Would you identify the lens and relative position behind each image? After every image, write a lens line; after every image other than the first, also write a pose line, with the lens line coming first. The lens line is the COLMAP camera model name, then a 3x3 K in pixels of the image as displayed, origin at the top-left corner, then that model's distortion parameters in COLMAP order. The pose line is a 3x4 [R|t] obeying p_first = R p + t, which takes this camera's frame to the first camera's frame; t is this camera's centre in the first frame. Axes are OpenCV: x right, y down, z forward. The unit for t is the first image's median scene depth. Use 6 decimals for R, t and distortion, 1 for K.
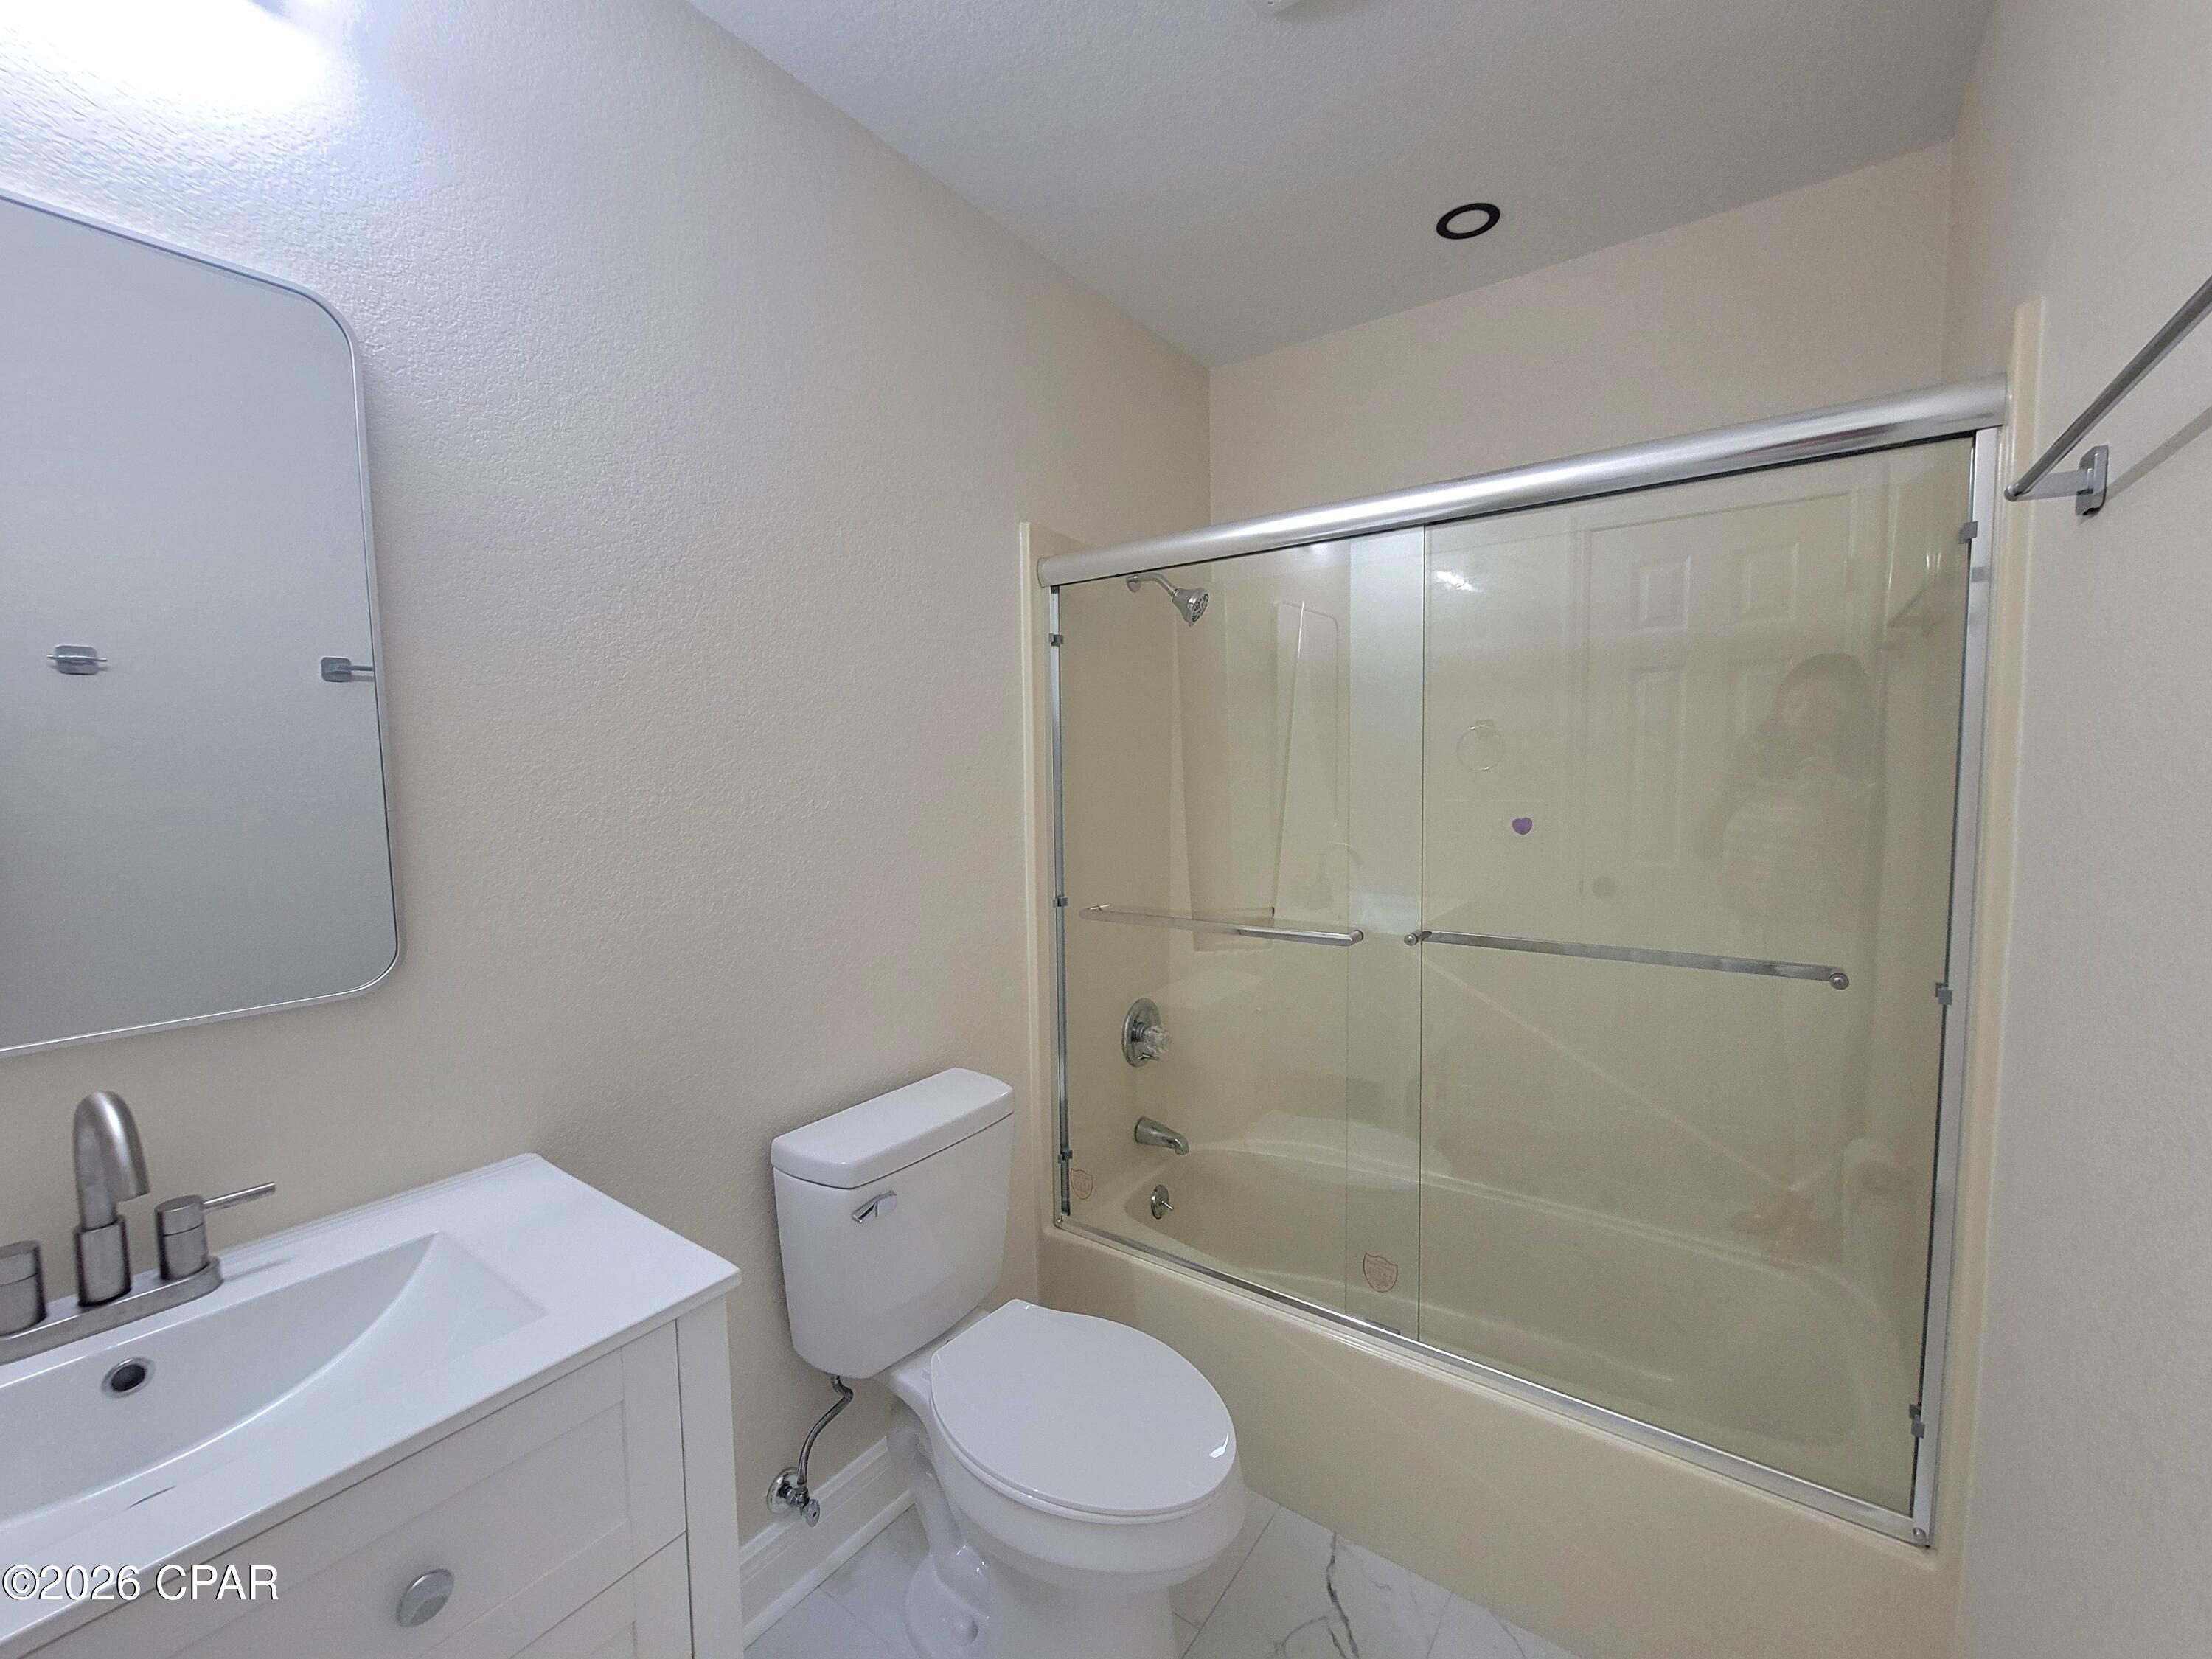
lens RADIAL K [[904.8, 0, 1106.0], [0, 904.8, 829.5], [0, 0, 1]] dist [-0.001239, -0.000263]
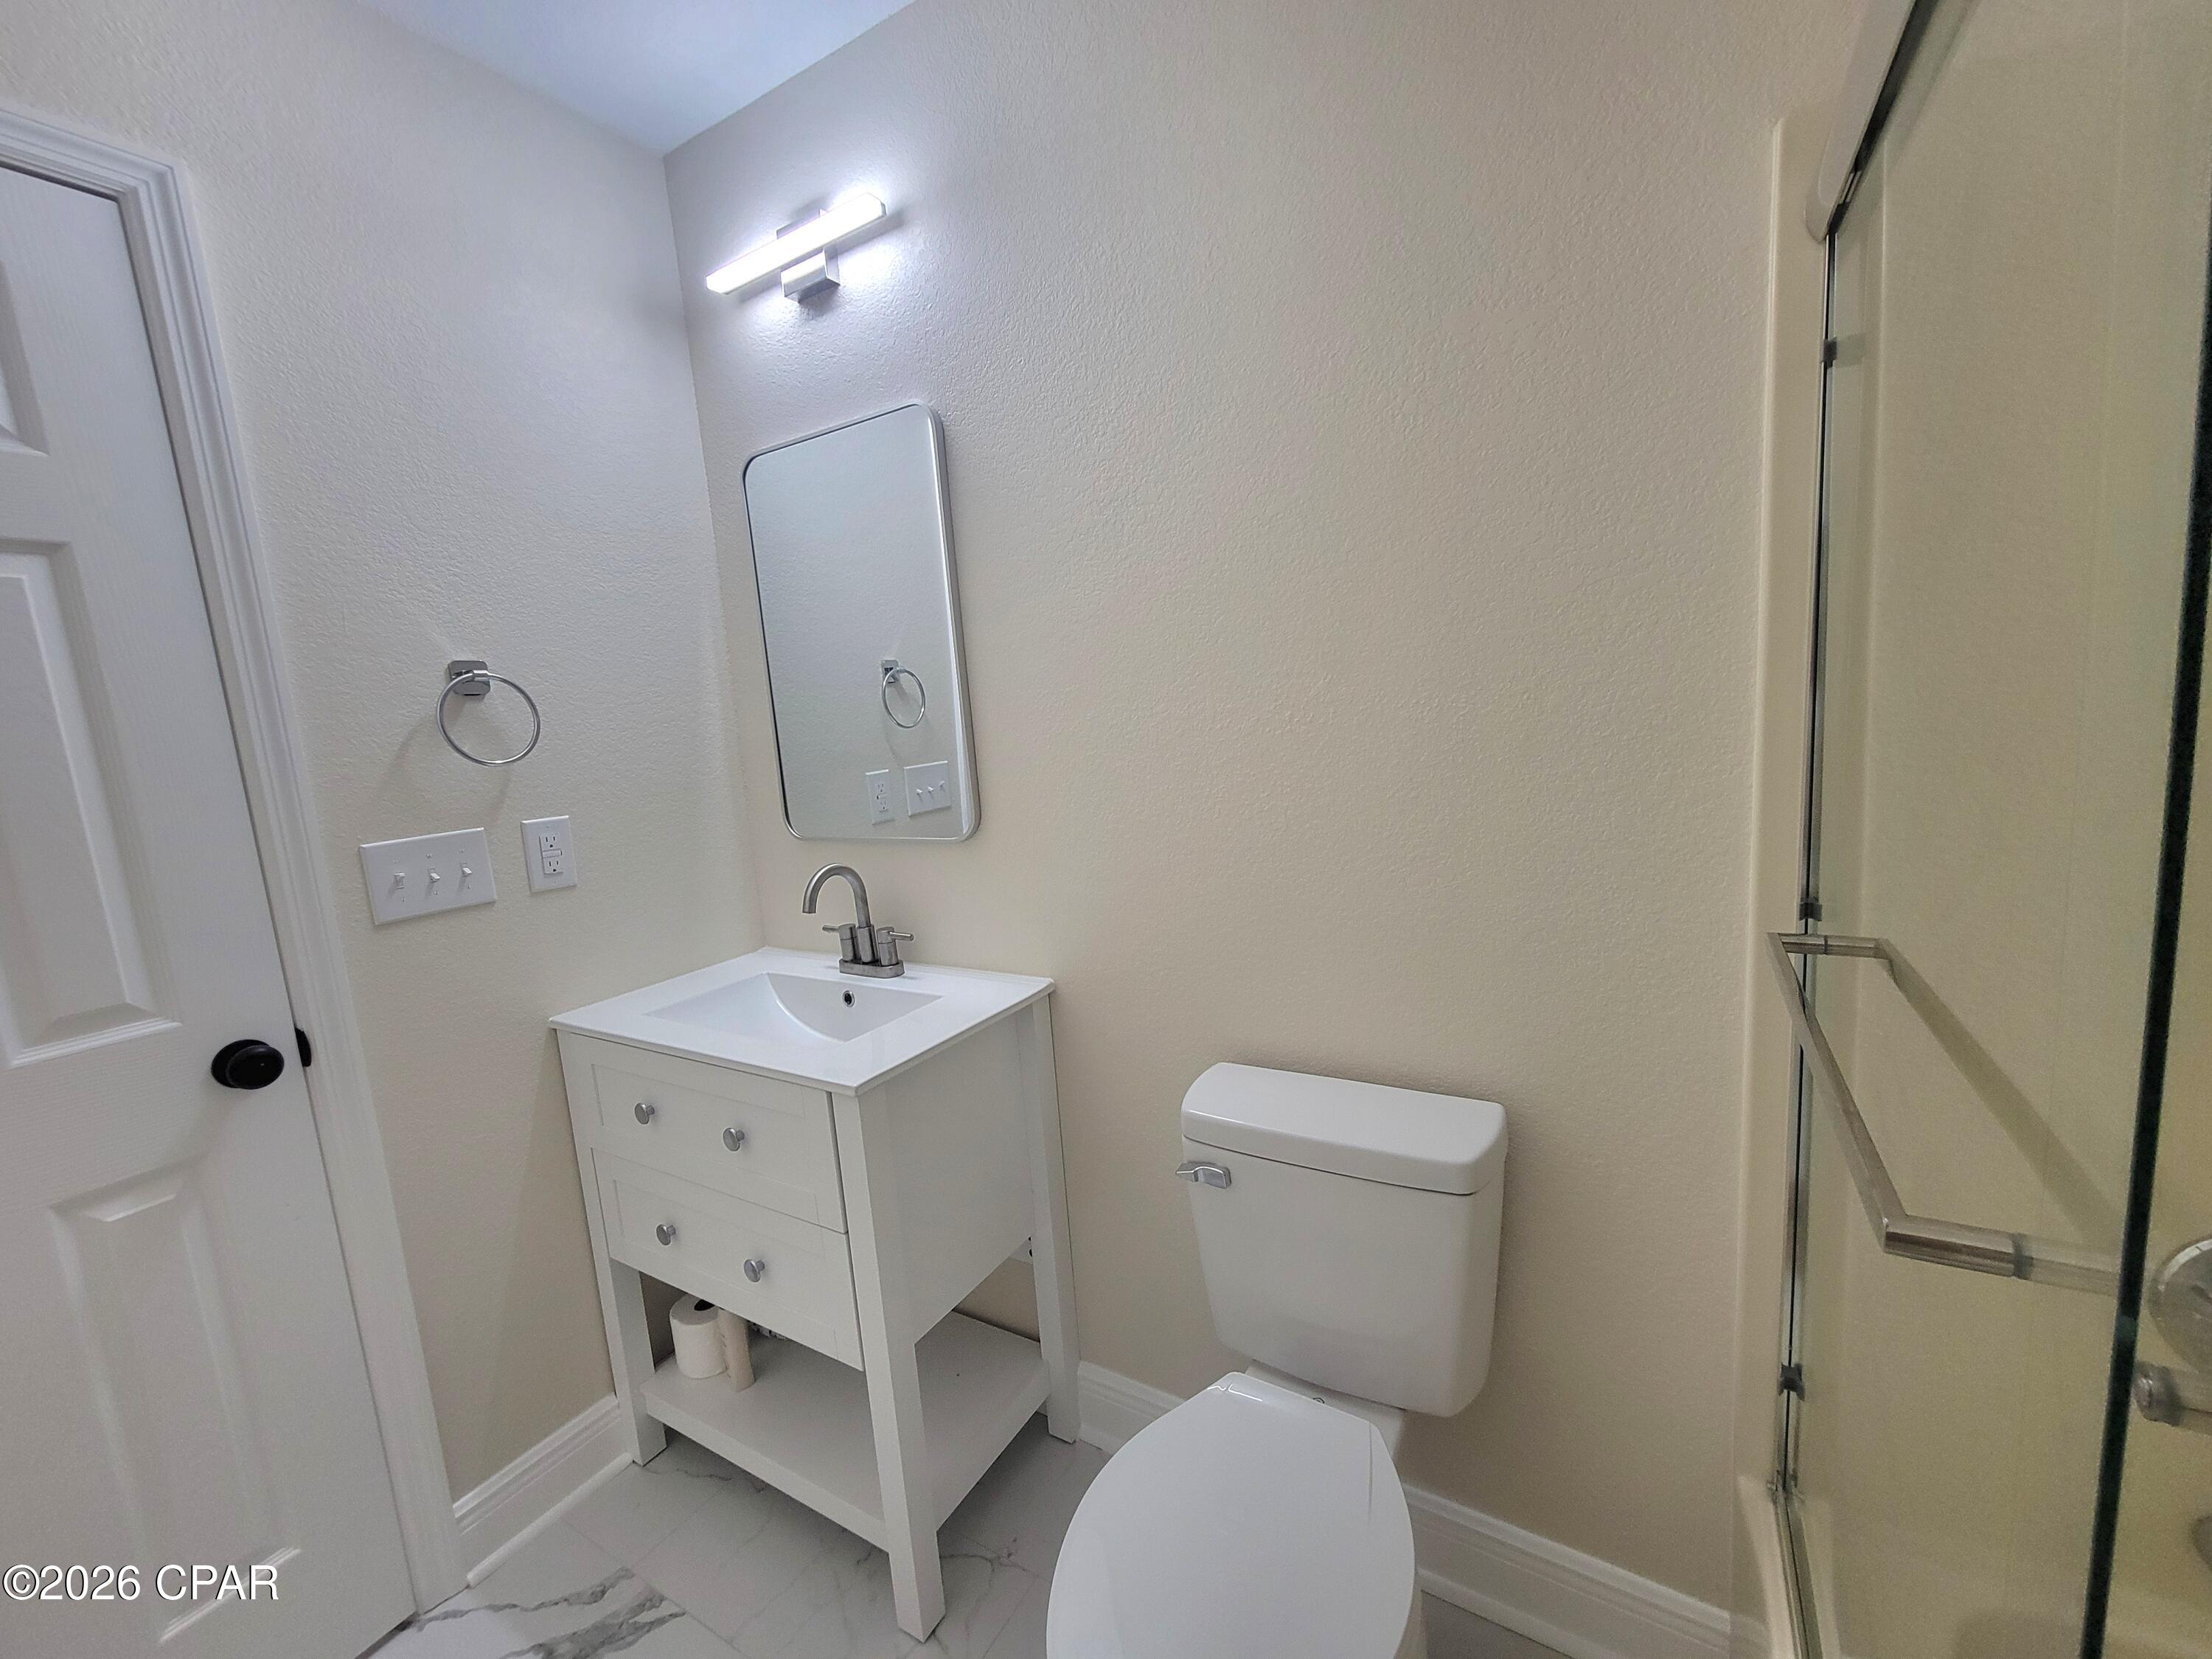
lens RADIAL K [[904.8, 0, 1106.0], [0, 904.8, 829.5], [0, 0, 1]] dist [-0.001239, -0.000263]
pose [[0.078412, 0.144944, -0.986328, 0.685464], [0.004629, 0.989311, 0.145750, -0.063028], [0.996910, -0.015994, 0.076902, 0.989126]]
